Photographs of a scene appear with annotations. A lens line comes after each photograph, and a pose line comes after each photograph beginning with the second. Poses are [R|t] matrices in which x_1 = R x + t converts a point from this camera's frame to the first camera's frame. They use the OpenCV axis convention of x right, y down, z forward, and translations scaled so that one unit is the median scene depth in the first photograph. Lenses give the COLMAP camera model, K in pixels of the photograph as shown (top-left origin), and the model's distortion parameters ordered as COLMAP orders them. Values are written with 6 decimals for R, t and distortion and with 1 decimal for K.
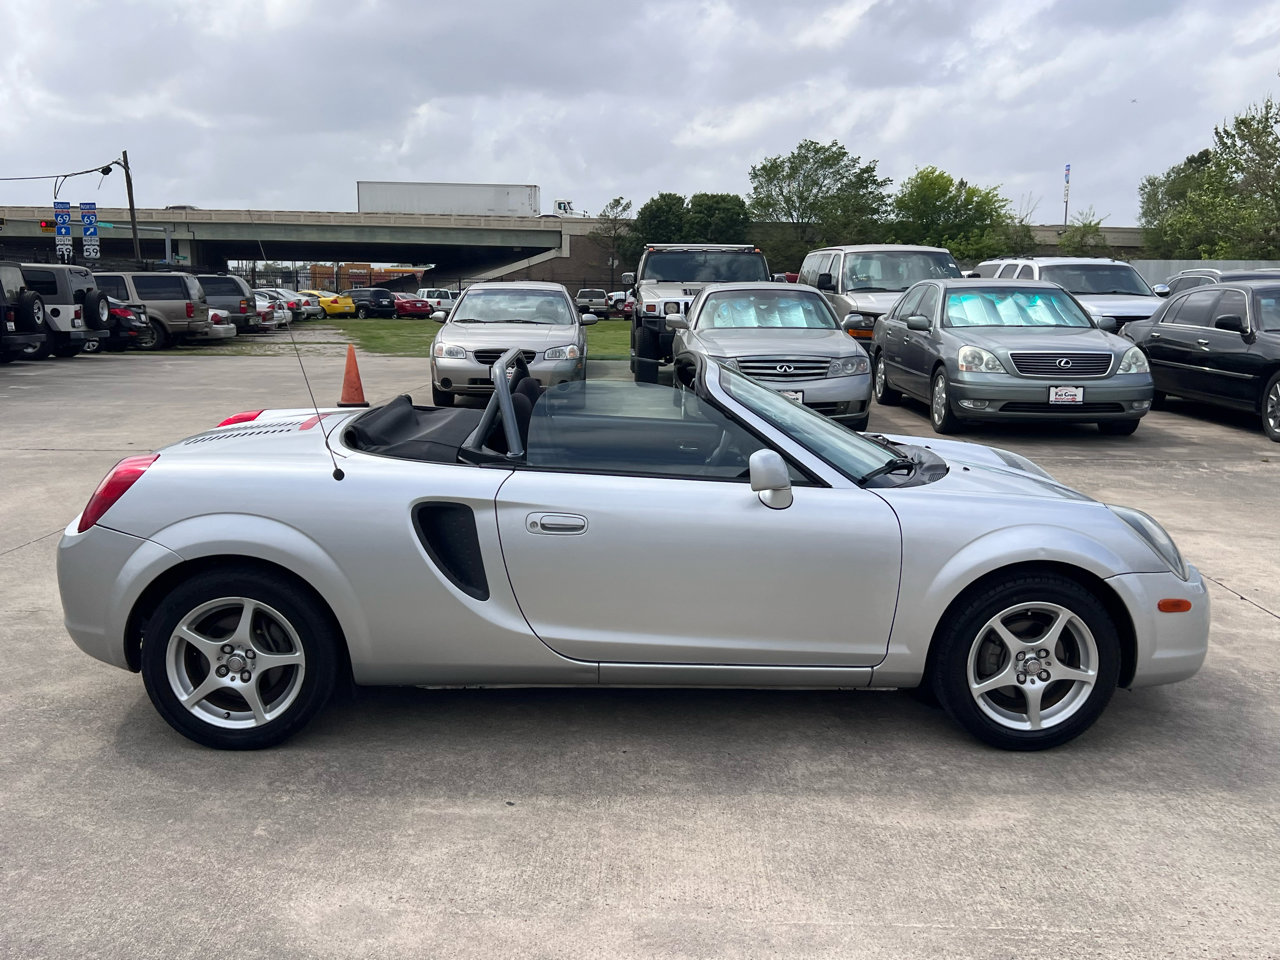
lens RADIAL K [[1148.5, 0, 662.3], [0, 1148.5, 479.4], [0, 0, 1]] dist [0.029594, -0.022680]
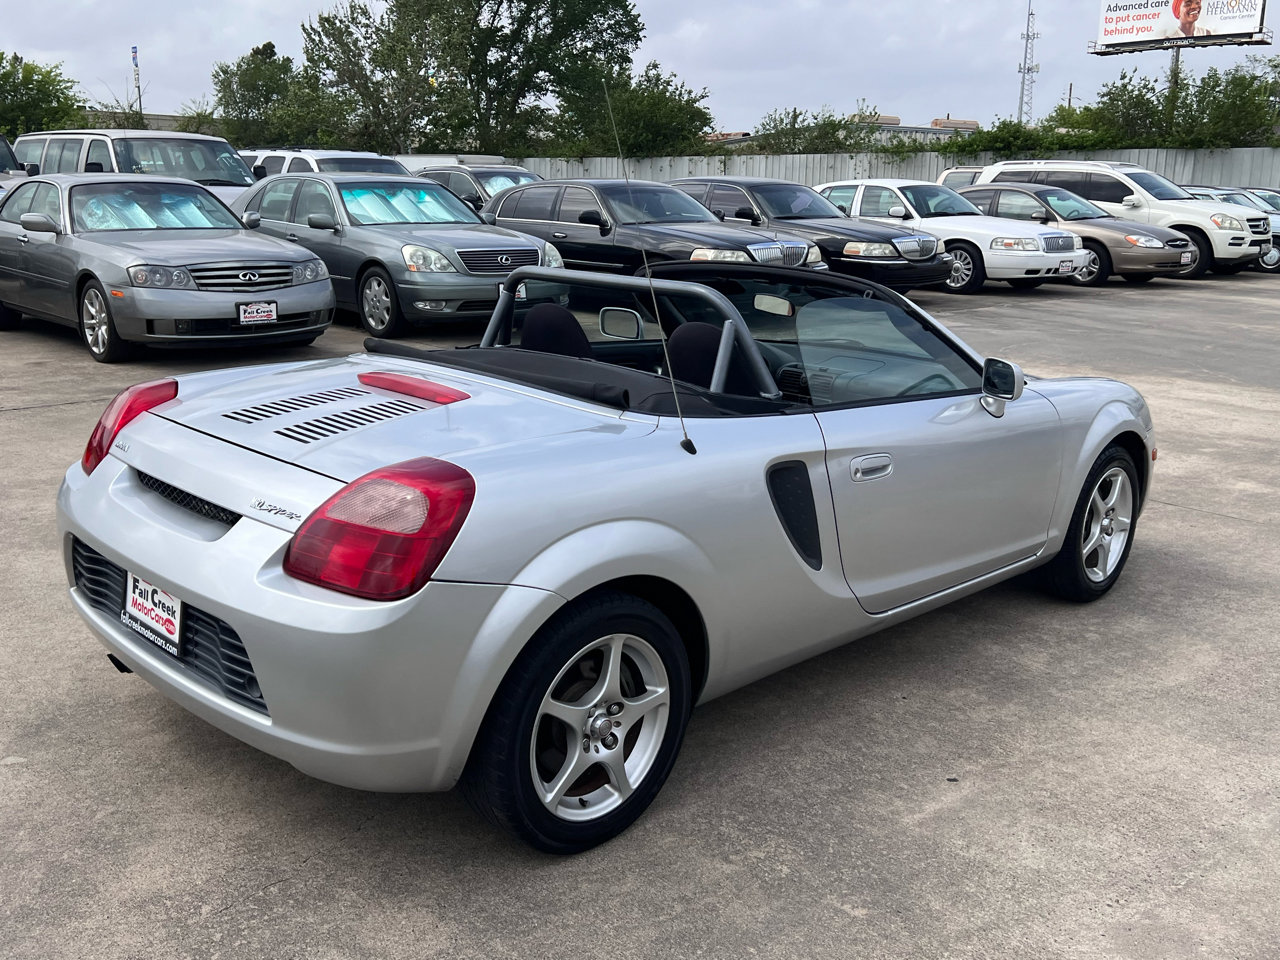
lens RADIAL K [[1148.5, 0, 633.2], [0, 1148.5, 482.9], [0, 0, 1]] dist [0.029594, -0.022680]
pose [[0.750607, -0.164543, 0.639933, -0.212004], [0.104911, 0.985890, 0.130443, -0.022106], [-0.652367, -0.030775, 0.757278, 0.121498]]
